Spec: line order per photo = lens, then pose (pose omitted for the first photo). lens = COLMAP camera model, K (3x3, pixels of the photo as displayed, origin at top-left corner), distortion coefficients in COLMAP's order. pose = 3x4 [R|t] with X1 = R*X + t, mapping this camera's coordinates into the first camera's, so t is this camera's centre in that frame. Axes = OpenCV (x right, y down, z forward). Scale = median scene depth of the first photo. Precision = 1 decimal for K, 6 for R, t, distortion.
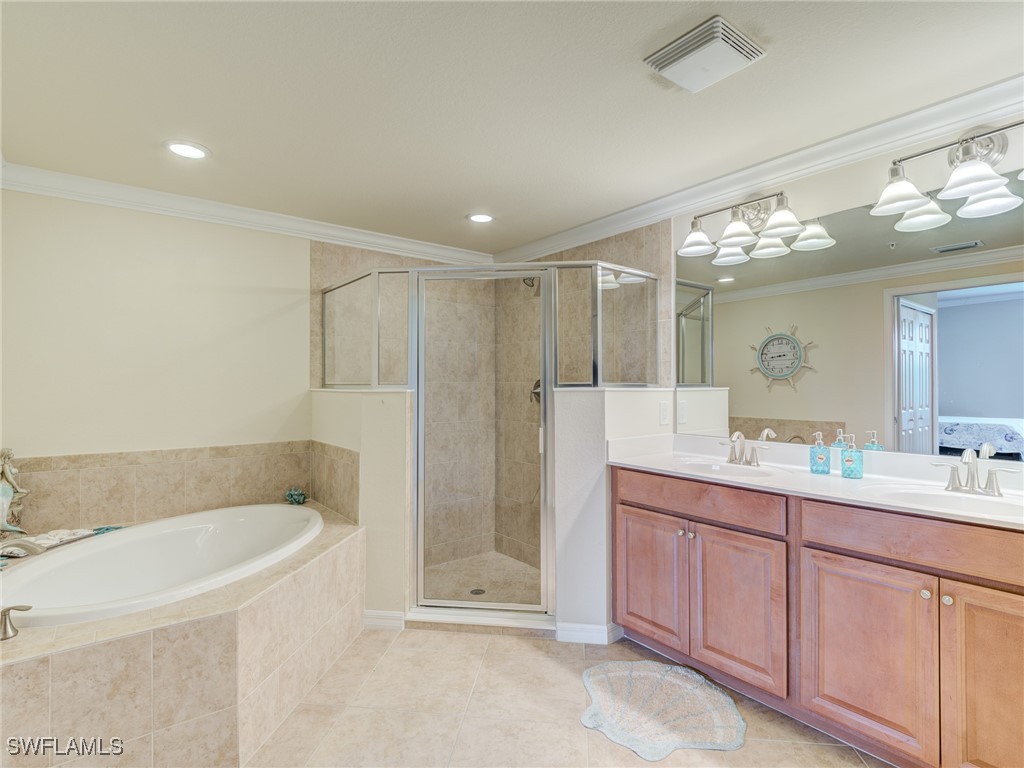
lens RADIAL K [[501.1, 0, 515.9], [0, 501.1, 380.2], [0, 0, 1]] dist [-0.007585, -0.000913]
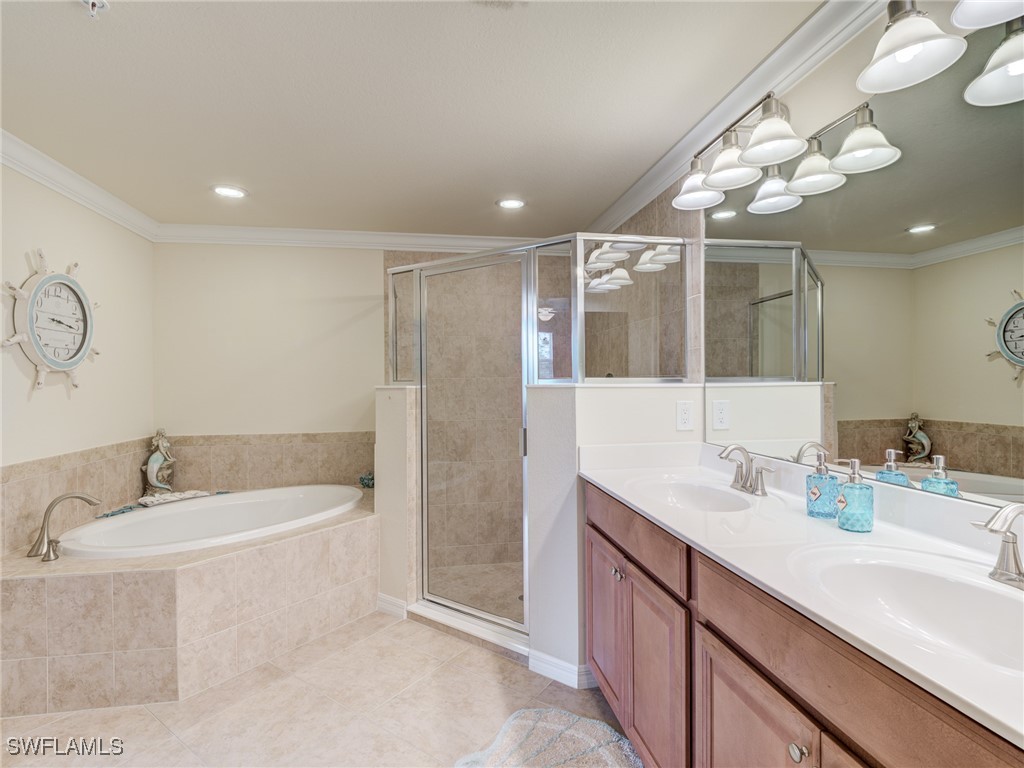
lens RADIAL K [[501.1, 0, 515.9], [0, 501.1, 380.2], [0, 0, 1]] dist [-0.007585, -0.000913]
pose [[0.882740, -0.006058, -0.469822, 0.487178], [0.011766, 0.999888, 0.009213, 0.000330], [0.469714, -0.013661, 0.882713, 0.214833]]
